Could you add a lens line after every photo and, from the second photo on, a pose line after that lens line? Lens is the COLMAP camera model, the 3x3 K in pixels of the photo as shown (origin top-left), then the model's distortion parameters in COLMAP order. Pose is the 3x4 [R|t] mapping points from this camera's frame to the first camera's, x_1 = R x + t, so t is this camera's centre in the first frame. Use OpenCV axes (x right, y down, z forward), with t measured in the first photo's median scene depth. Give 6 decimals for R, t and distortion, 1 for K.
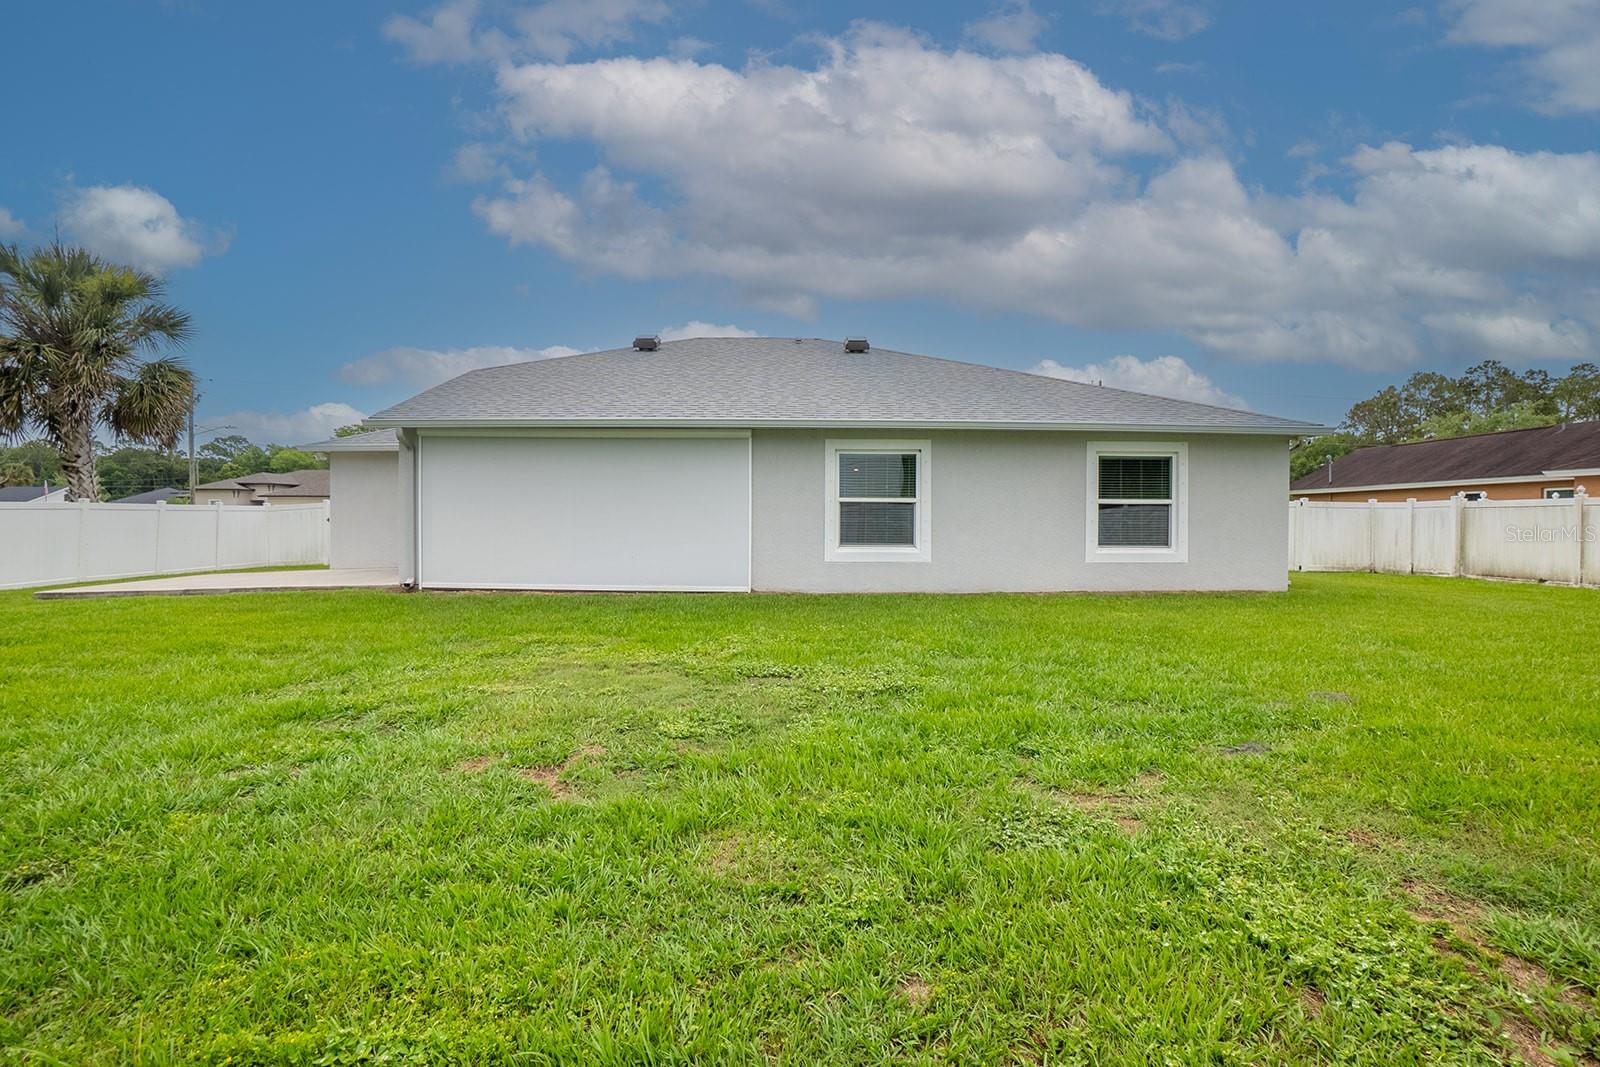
lens RADIAL K [[717.1, 0, 800.0], [0, 717.1, 533.5], [0, 0, 1]] dist [-0.070902, 0.021997]
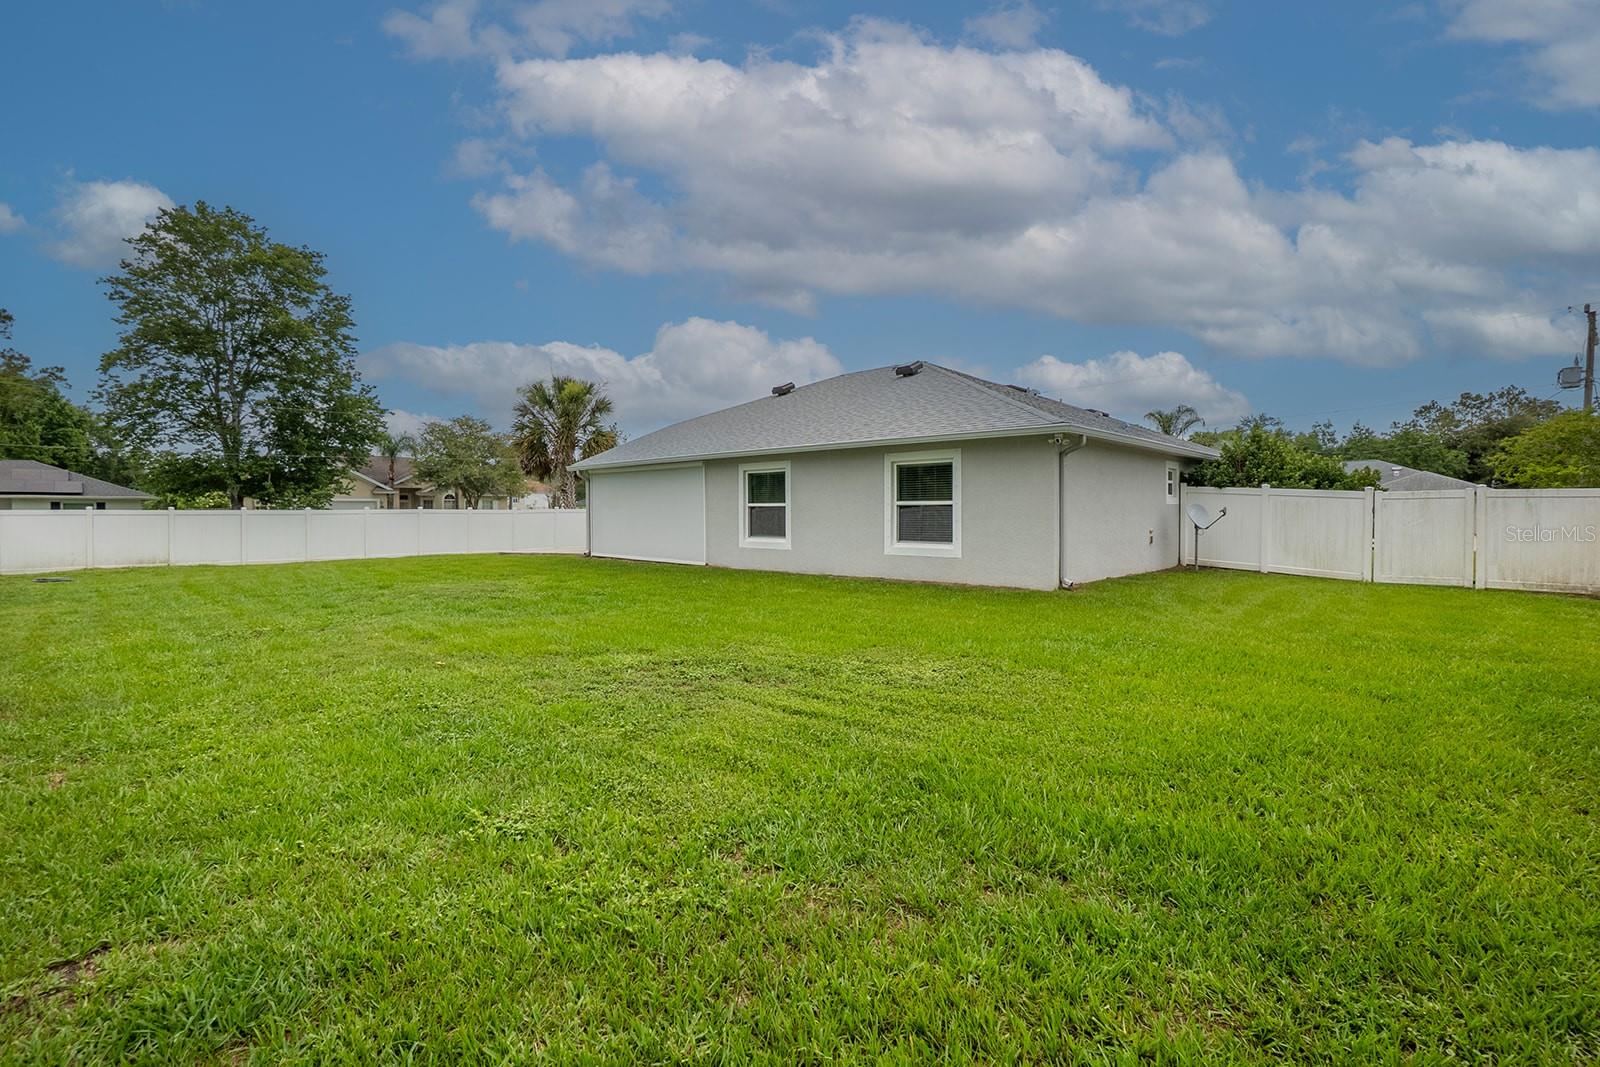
lens RADIAL K [[717.1, 0, 800.0], [0, 717.1, 533.5], [0, 0, 1]] dist [-0.070902, 0.021997]
pose [[0.733399, 0.015374, -0.679625, 1.116811], [-0.019368, 0.999811, 0.001717, 0.005982], [0.679523, 0.011904, 0.733558, 0.009306]]
